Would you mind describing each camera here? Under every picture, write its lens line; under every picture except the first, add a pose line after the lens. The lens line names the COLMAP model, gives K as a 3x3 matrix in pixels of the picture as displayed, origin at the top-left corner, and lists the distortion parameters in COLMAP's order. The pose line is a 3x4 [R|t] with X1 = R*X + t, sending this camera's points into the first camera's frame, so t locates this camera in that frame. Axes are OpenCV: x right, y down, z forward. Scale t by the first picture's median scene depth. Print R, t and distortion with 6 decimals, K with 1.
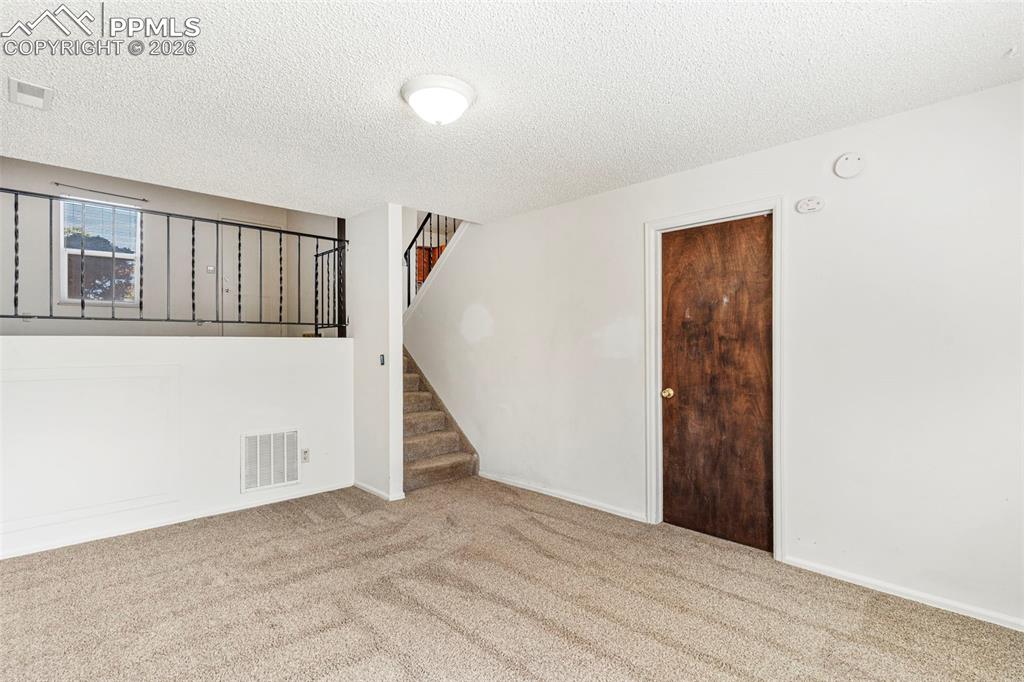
lens RADIAL K [[496.4, 0, 509.5], [0, 496.4, 341.2], [0, 0, 1]] dist [-0.003543, 0.002923]
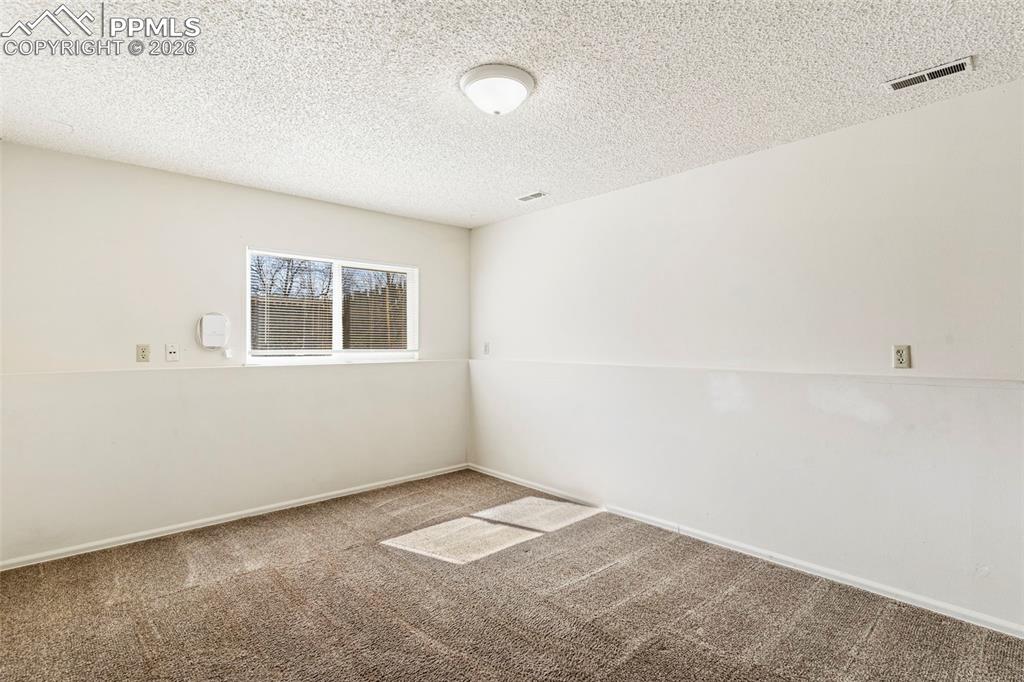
lens RADIAL K [[496.4, 0, 509.1], [0, 496.4, 337.9], [0, 0, 1]] dist [-0.003543, 0.002923]
pose [[-0.999684, 0.003184, 0.024934, -0.119186], [0.002638, 0.999757, -0.021885, 0.014221], [-0.024997, -0.021813, -0.999450, 1.249438]]
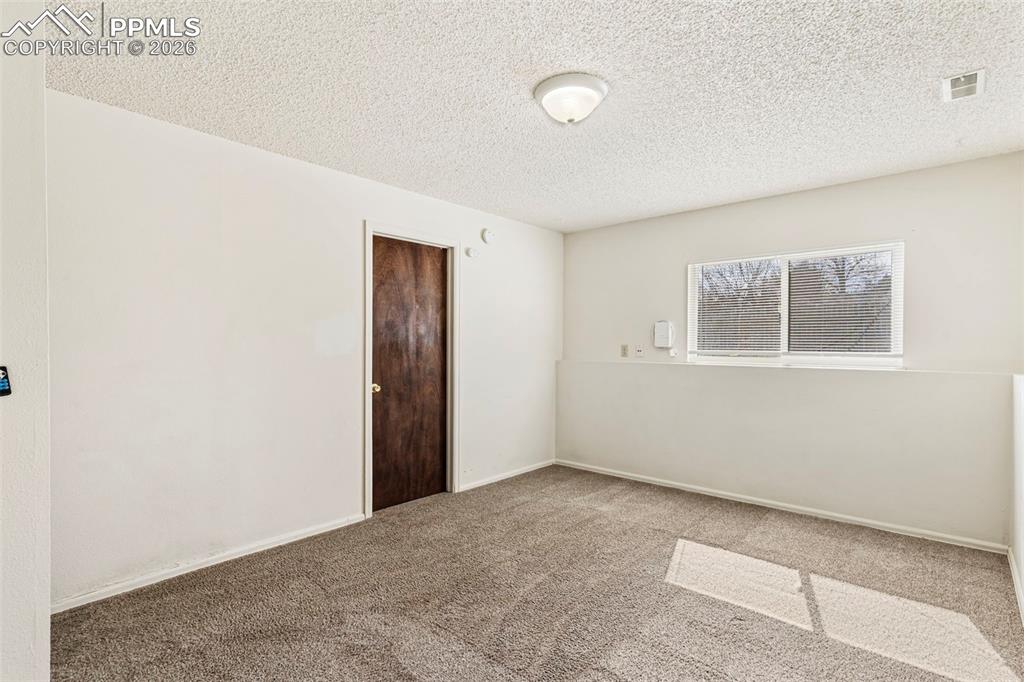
lens RADIAL K [[496.4, 0, 510.6], [0, 496.4, 345.0], [0, 0, 1]] dist [-0.003543, 0.002923]
pose [[-0.069626, -0.003075, 0.997568, -0.726045], [-0.012923, 0.999914, 0.002180, 0.006310], [-0.997489, -0.012740, -0.069660, 0.759684]]
